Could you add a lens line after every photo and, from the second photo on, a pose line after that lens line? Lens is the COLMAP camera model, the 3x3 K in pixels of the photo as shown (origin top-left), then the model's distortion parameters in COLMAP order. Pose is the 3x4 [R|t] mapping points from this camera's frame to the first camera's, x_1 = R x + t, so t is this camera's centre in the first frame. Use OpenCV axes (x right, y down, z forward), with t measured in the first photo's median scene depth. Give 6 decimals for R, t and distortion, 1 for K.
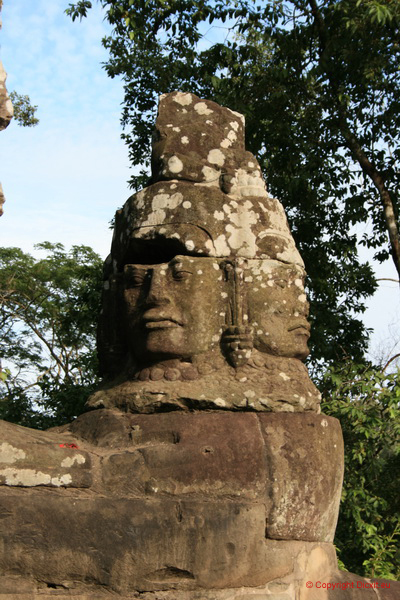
lens RADIAL K [[1412.3, 0, 199.5], [0, 1412.3, 300.2], [0, 0, 1]] dist [0.133024, 0.000000]
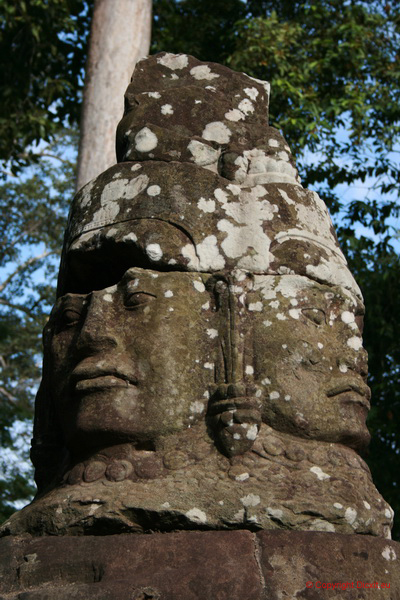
lens RADIAL K [[1323.1, 0, 200.7], [0, 1323.1, 300.3], [0, 0, 1]] dist [0.073562, 0.000000]
pose [[0.988653, -0.033866, -0.146349, 0.092474], [0.006404, 0.982871, -0.184182, 0.082842], [0.150079, 0.181155, 0.971936, 0.469949]]
